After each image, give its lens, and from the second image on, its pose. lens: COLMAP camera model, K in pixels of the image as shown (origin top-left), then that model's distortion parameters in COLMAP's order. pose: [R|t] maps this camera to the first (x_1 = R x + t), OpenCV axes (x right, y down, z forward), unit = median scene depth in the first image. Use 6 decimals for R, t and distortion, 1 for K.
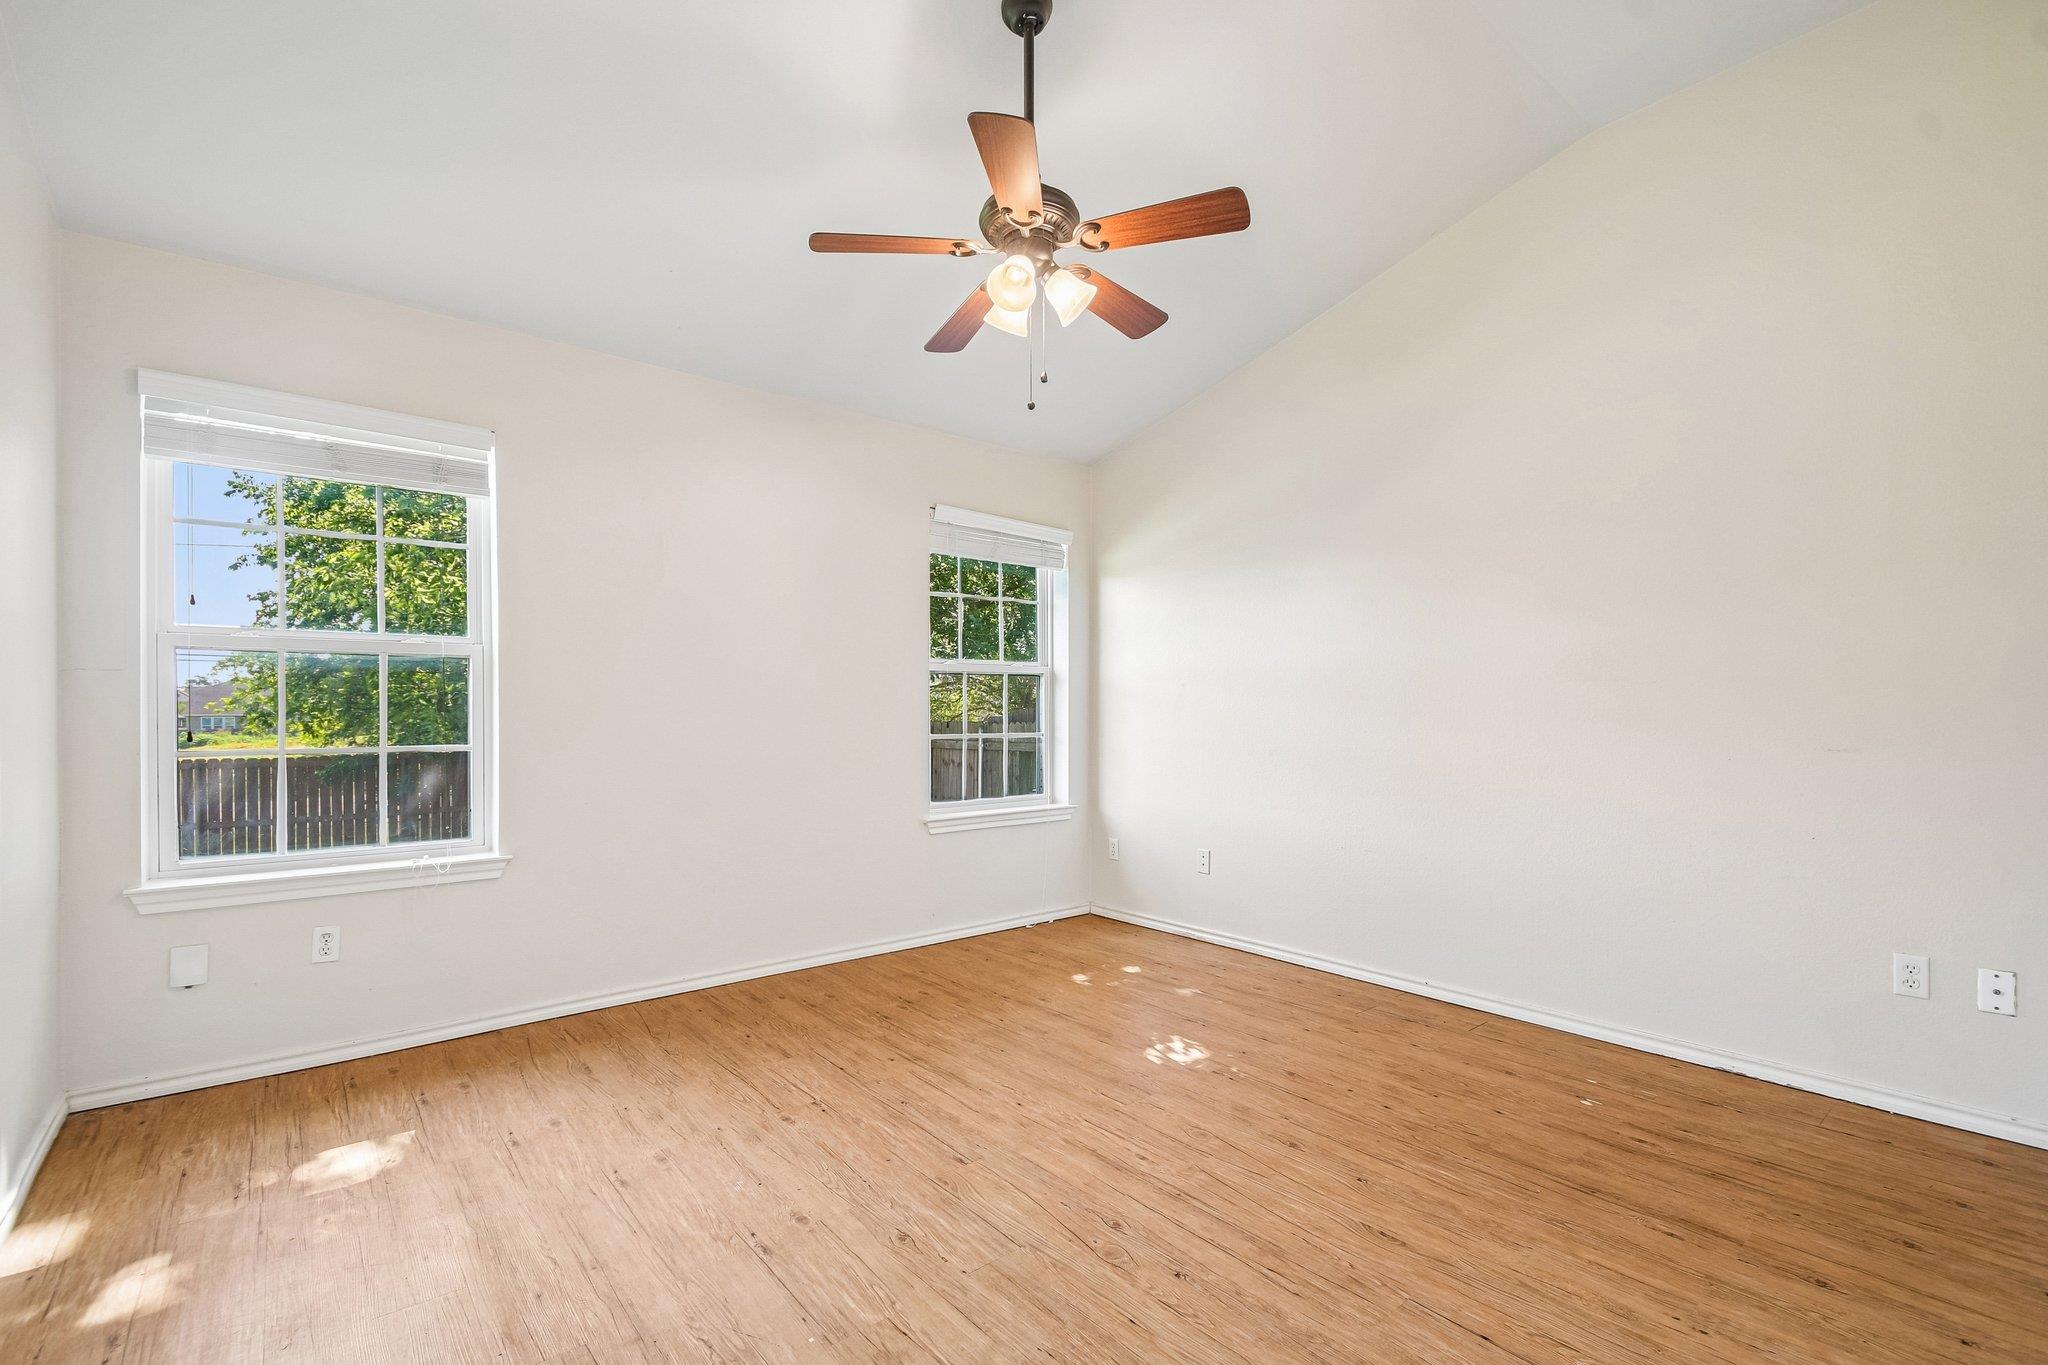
lens RADIAL K [[901.4, 0, 1018.6], [0, 901.4, 701.4], [0, 0, 1]] dist [0.022641, -0.012334]
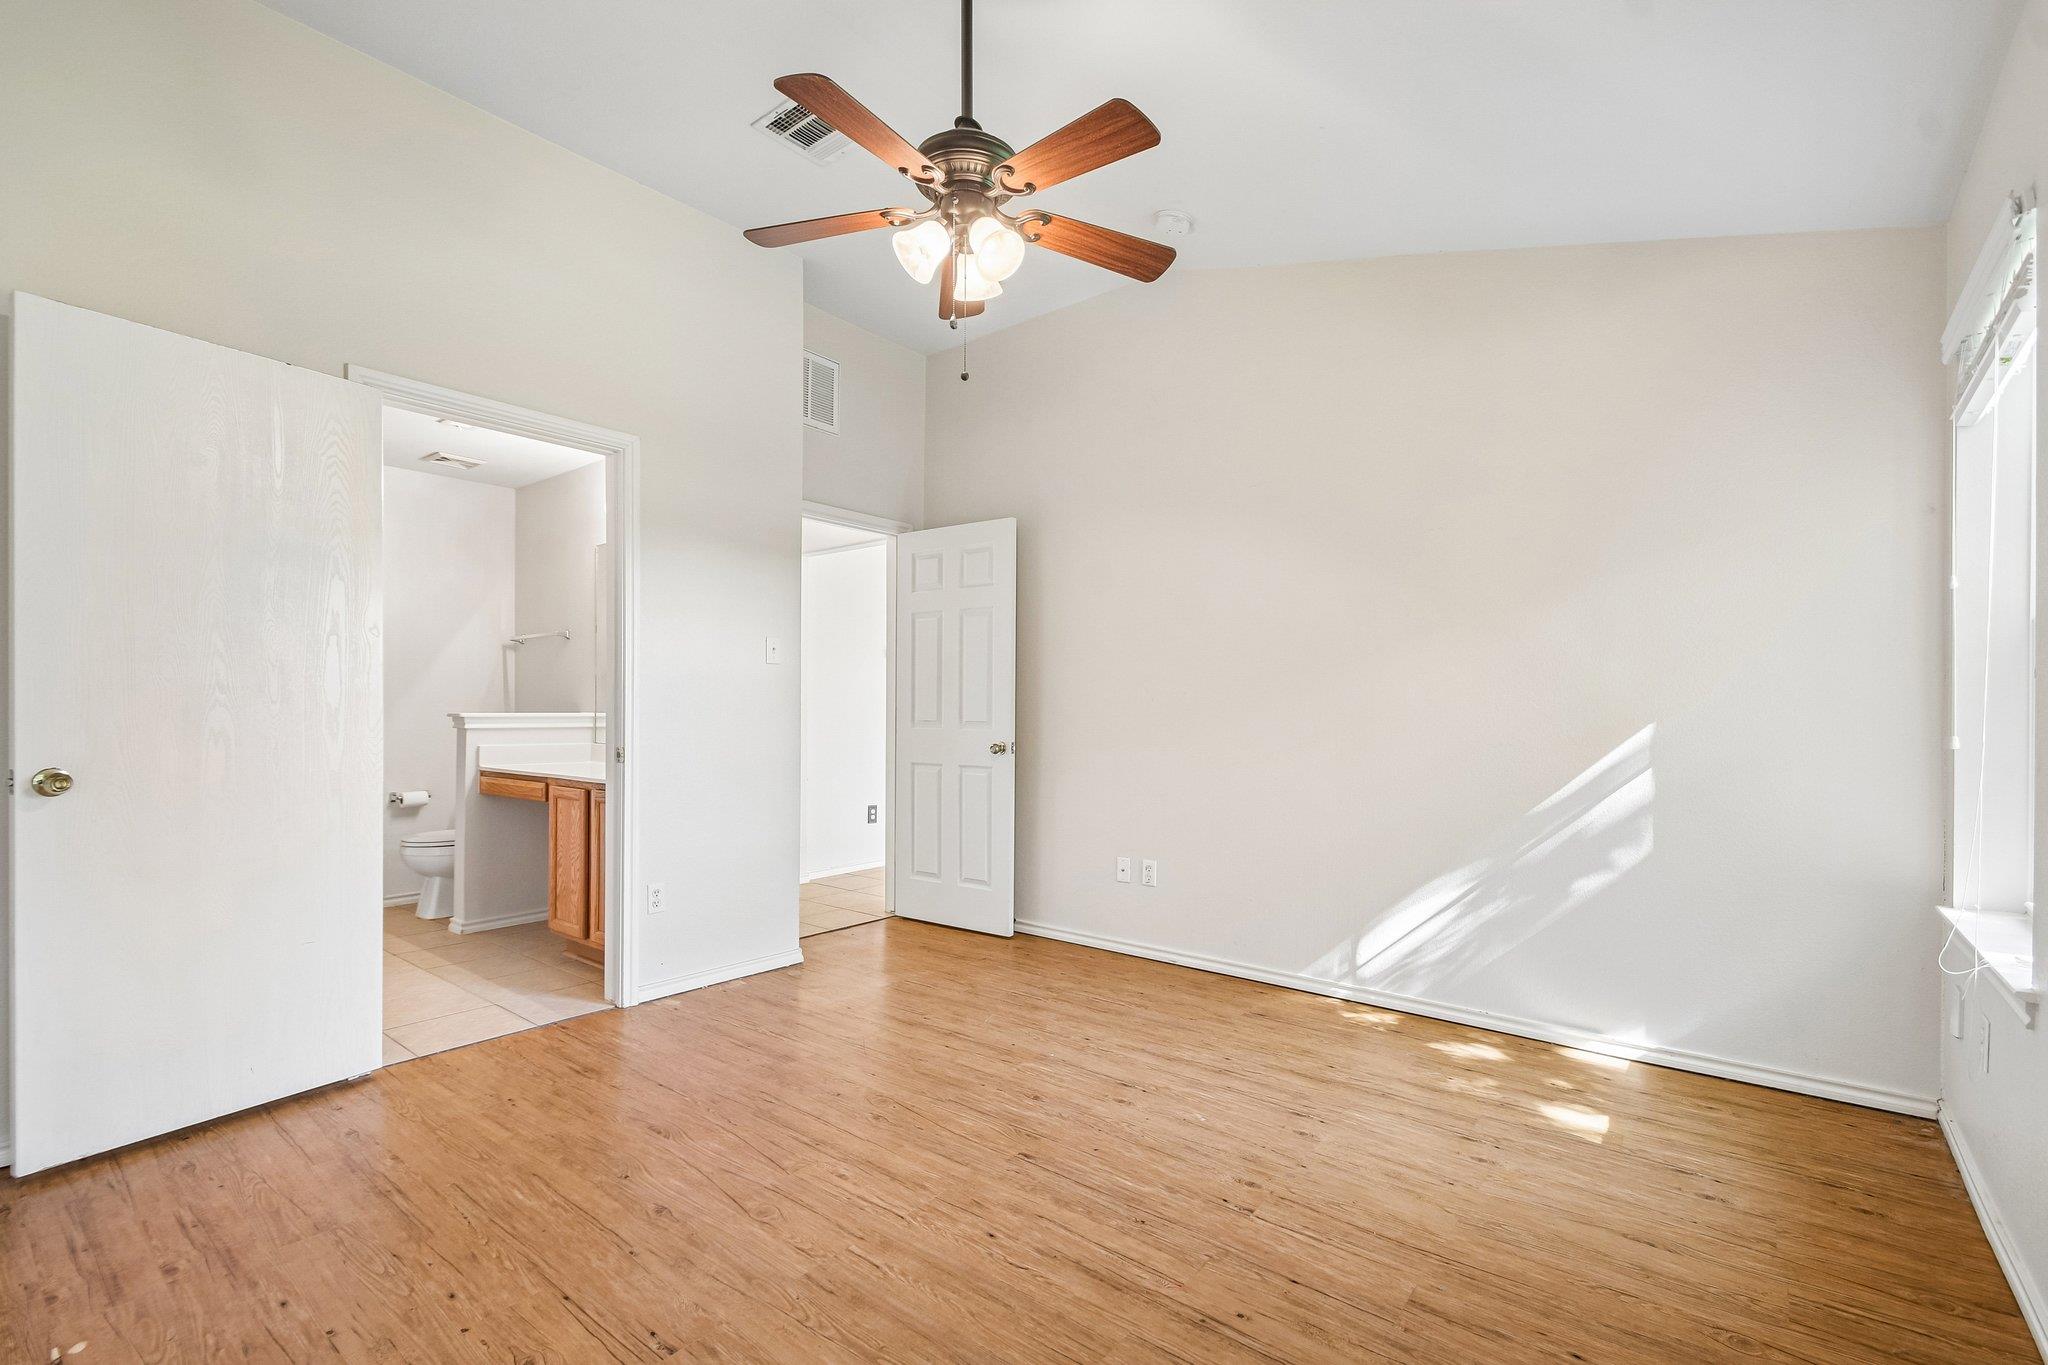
lens RADIAL K [[901.4, 0, 1018.8], [0, 901.4, 710.9], [0, 0, 1]] dist [0.022641, -0.012334]
pose [[-0.978480, -0.004109, -0.206300, 0.118555], [-0.001768, 0.999932, -0.011529, 0.017789], [0.206333, -0.010916, -0.978421, 1.528765]]
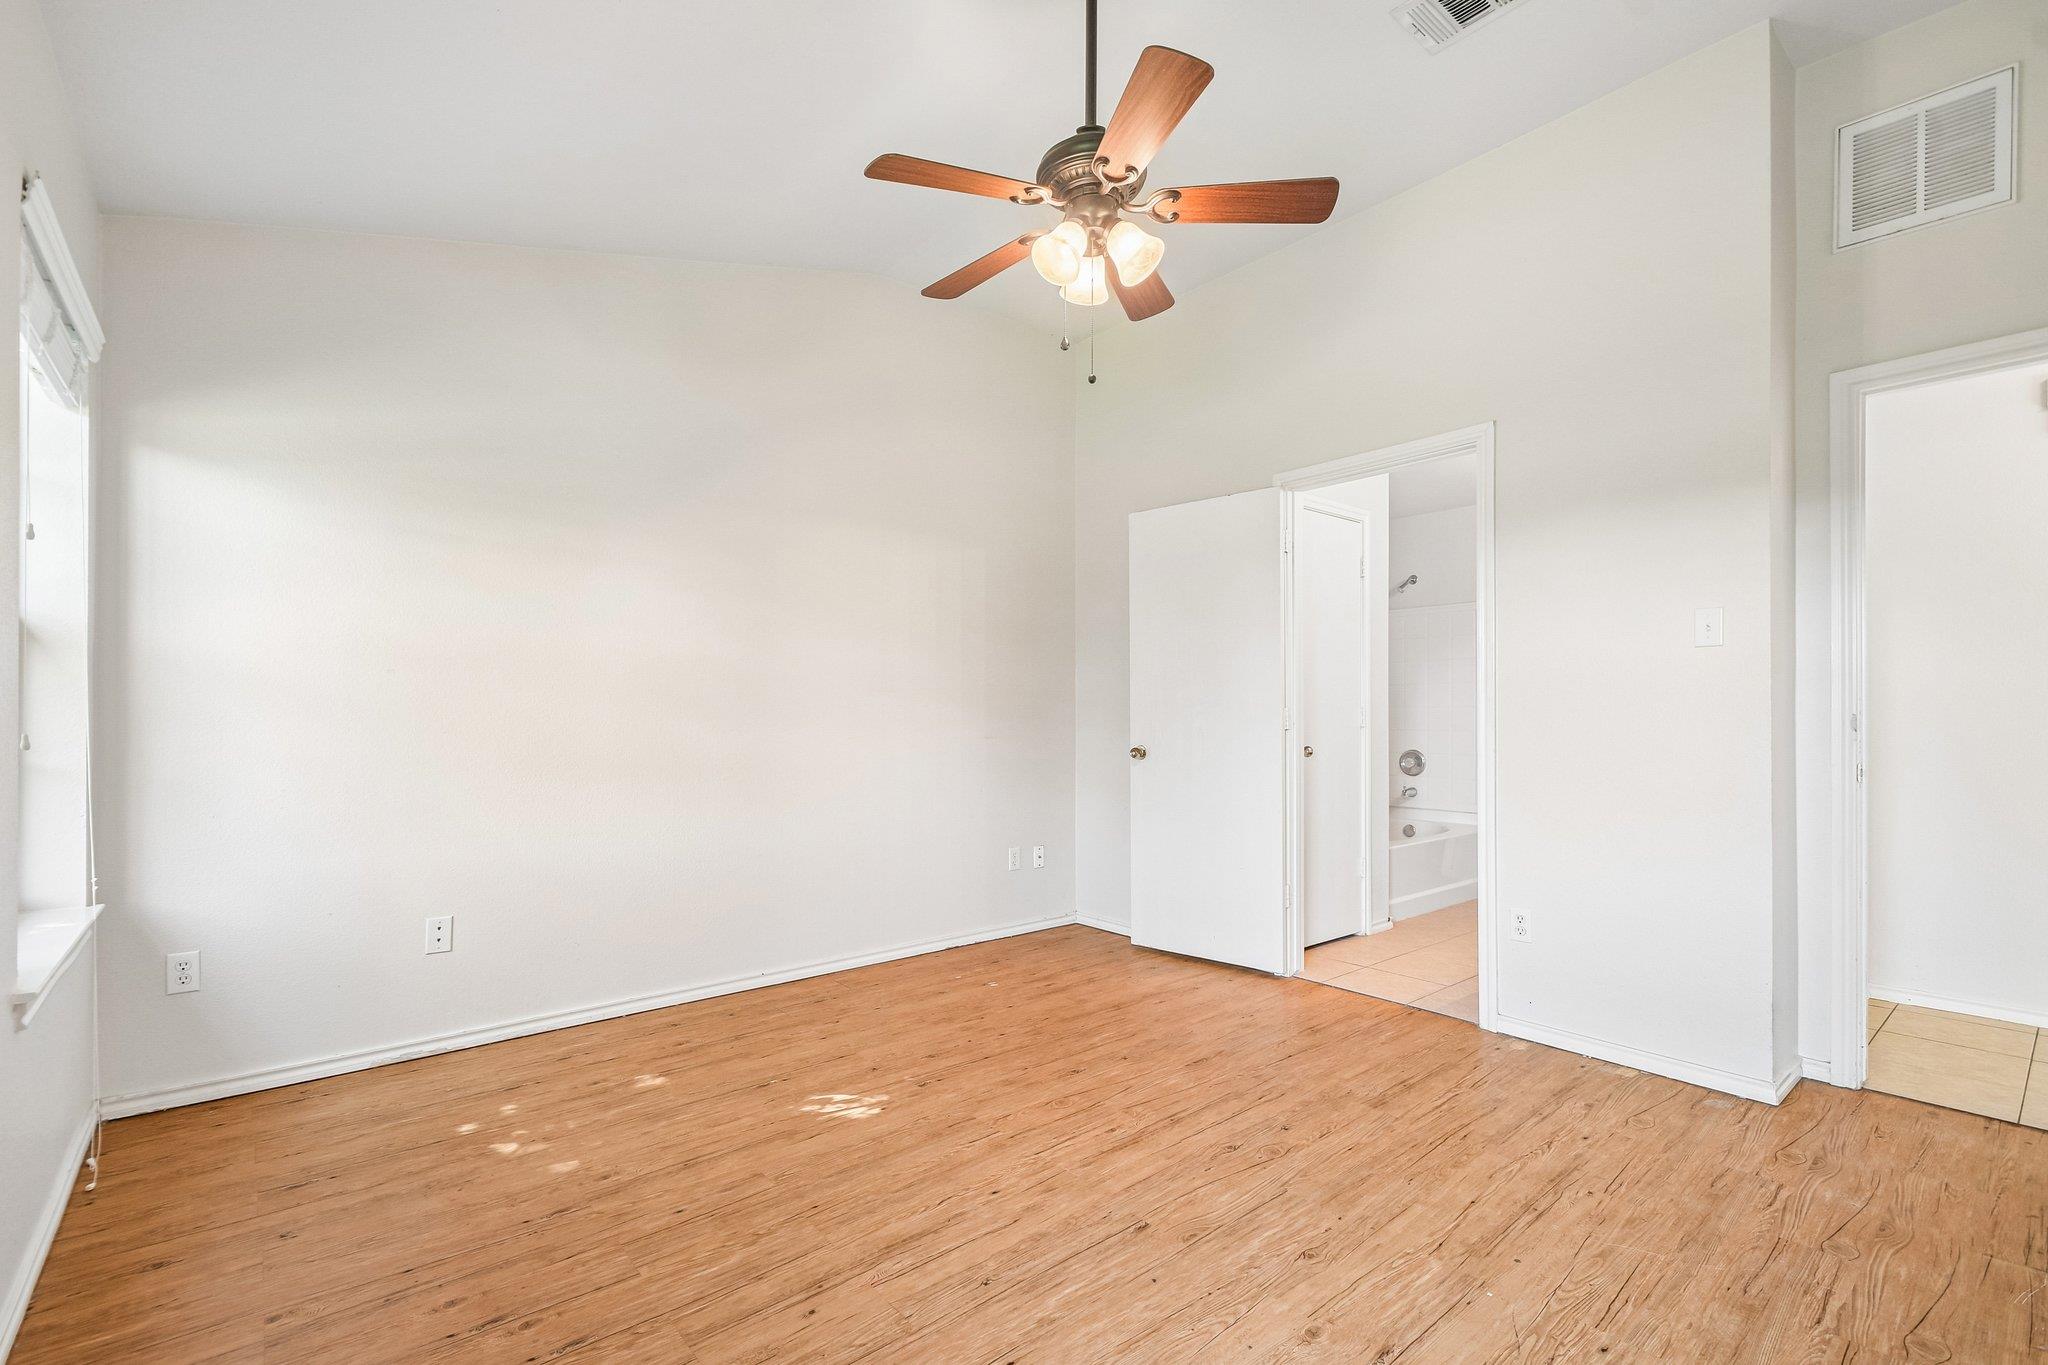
lens RADIAL K [[901.4, 0, 1020.8], [0, 901.4, 720.4], [0, 0, 1]] dist [0.022641, -0.012334]
pose [[-0.016779, -0.003572, 0.999853, -0.714555], [-0.013892, 0.999898, 0.003339, 0.014606], [-0.999763, -0.013834, -0.016827, 0.873907]]
